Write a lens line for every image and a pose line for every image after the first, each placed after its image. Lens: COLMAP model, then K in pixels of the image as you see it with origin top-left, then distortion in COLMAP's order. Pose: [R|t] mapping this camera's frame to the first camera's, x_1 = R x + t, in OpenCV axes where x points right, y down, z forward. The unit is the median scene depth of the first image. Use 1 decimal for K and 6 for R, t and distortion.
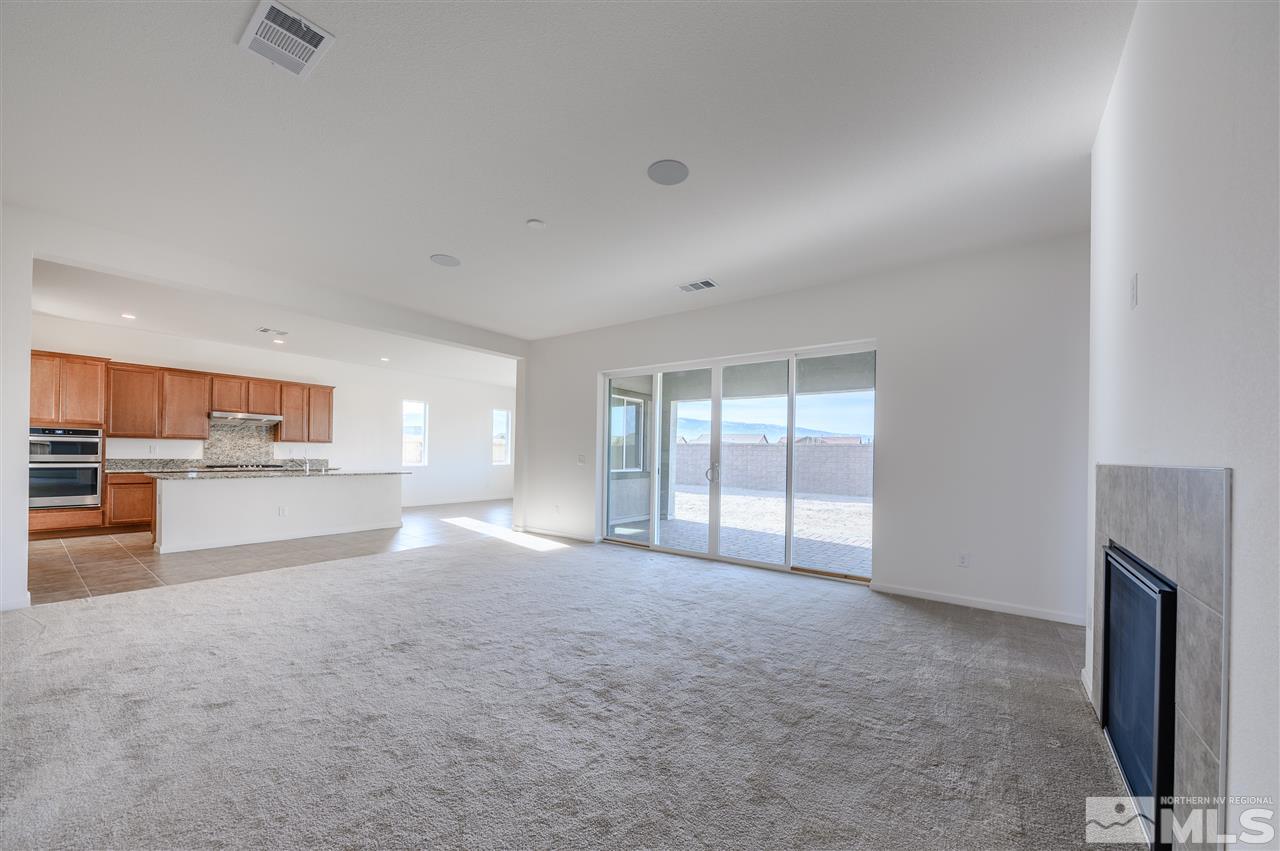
lens RADIAL K [[447.1, 0, 626.0], [0, 447.1, 454.0], [0, 0, 1]] dist [0.002250, -0.000458]
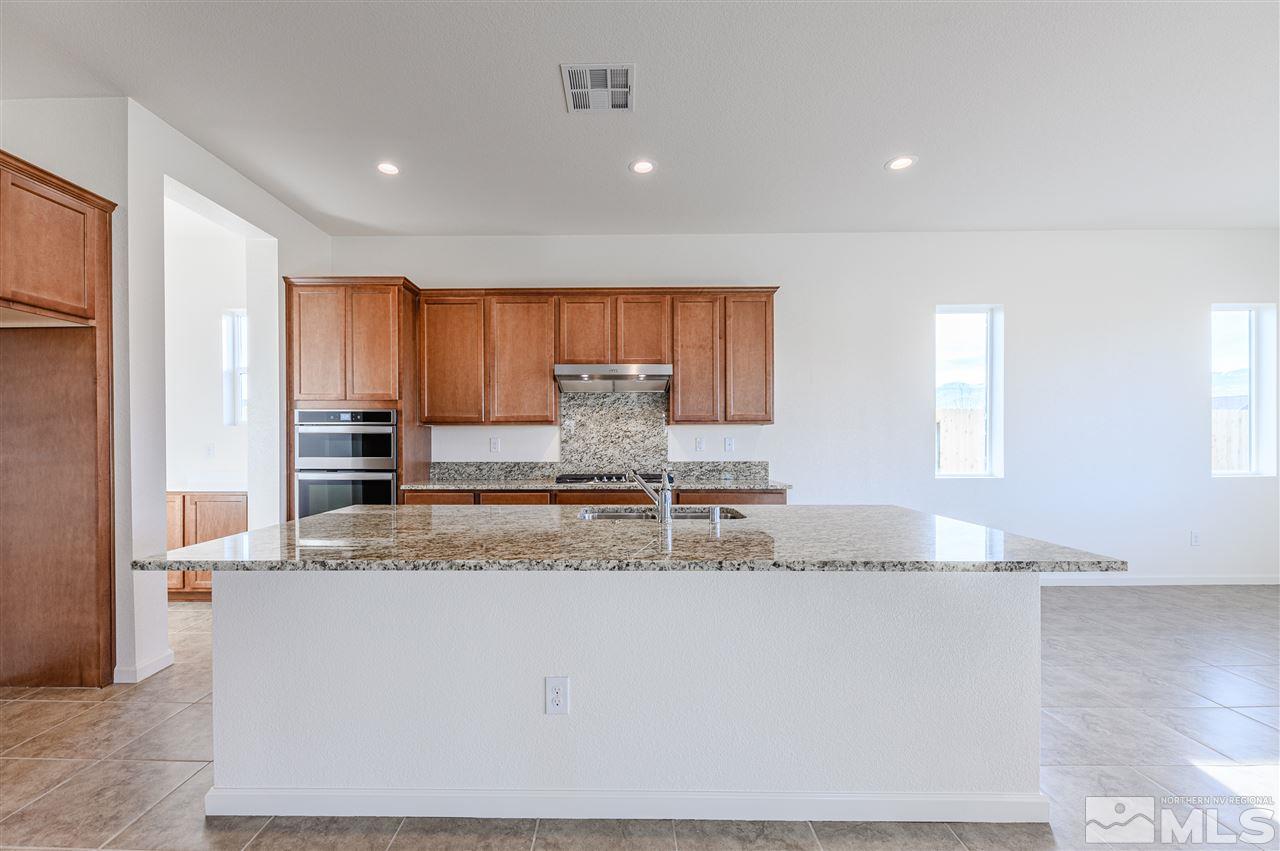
lens RADIAL K [[505.5, 0, 638.2], [0, 505.5, 433.6], [0, 0, 1]] dist [0.004033, 0.000384]
pose [[0.624090, -0.023578, -0.780997, -0.449355], [0.013736, 0.999721, -0.019205, -0.009459], [0.781232, 0.001258, 0.624240, 0.739510]]
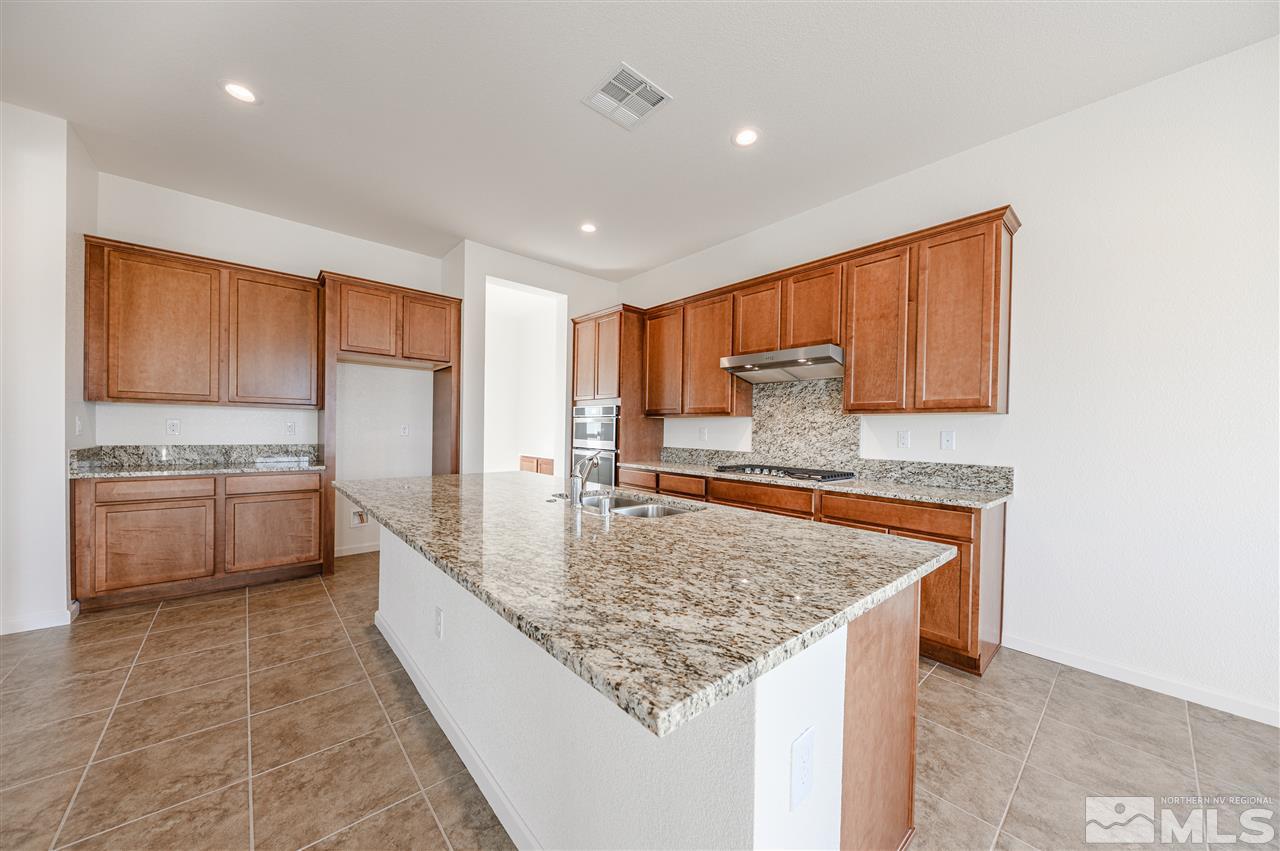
lens RADIAL K [[447.1, 0, 634.7], [0, 447.1, 430.1], [0, 0, 1]] dist [0.002250, -0.000458]
pose [[-0.163635, -0.015308, -0.986402, -0.415764], [-0.016038, 0.999789, -0.012855, -0.006115], [0.986391, 0.013716, -0.163846, 0.997079]]
